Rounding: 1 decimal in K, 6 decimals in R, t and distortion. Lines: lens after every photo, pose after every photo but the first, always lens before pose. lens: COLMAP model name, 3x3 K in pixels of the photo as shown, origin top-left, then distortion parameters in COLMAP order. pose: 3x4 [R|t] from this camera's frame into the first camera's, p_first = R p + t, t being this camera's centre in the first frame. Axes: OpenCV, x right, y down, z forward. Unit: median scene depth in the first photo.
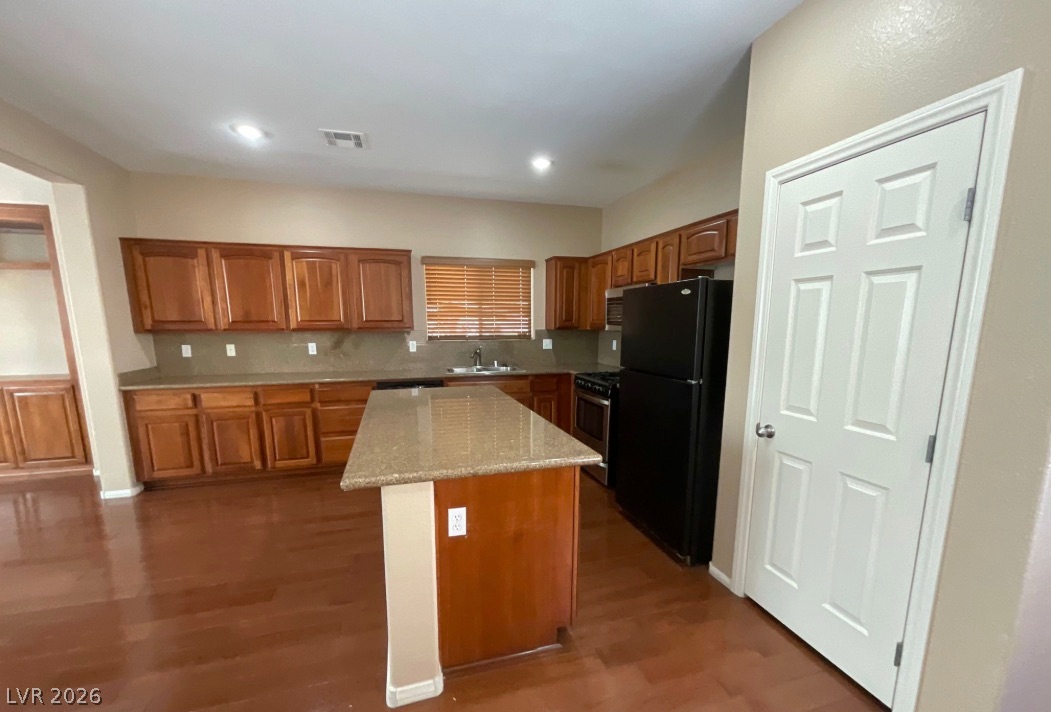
lens RADIAL K [[430.3, 0, 524.0], [0, 430.3, 394.2], [0, 0, 1]] dist [0.001107, 0.000098]
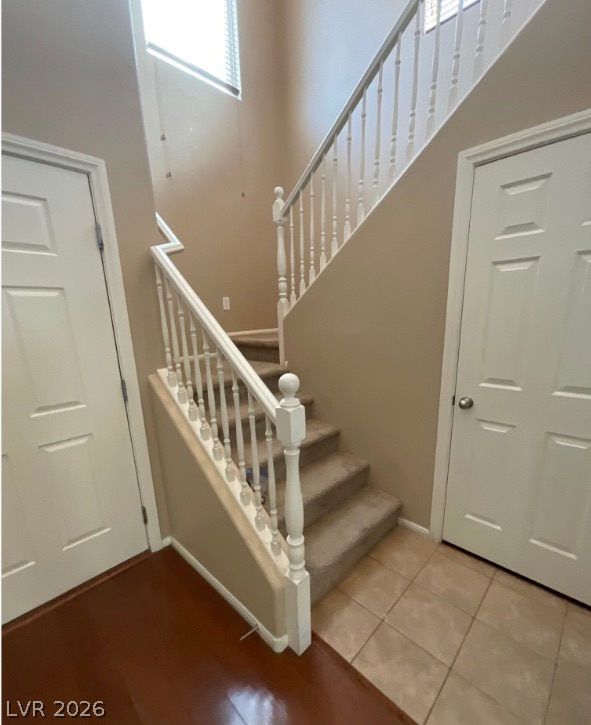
lens RADIAL K [[284.0, 0, 297.2], [0, 284.0, 373.2], [0, 0, 1]] dist [0.012275, 0.000008]
pose [[0.828388, -0.146874, 0.540557, -0.193294], [0.123333, 0.989155, 0.079757, -0.107433], [-0.546409, 0.000599, 0.837518, 0.653894]]
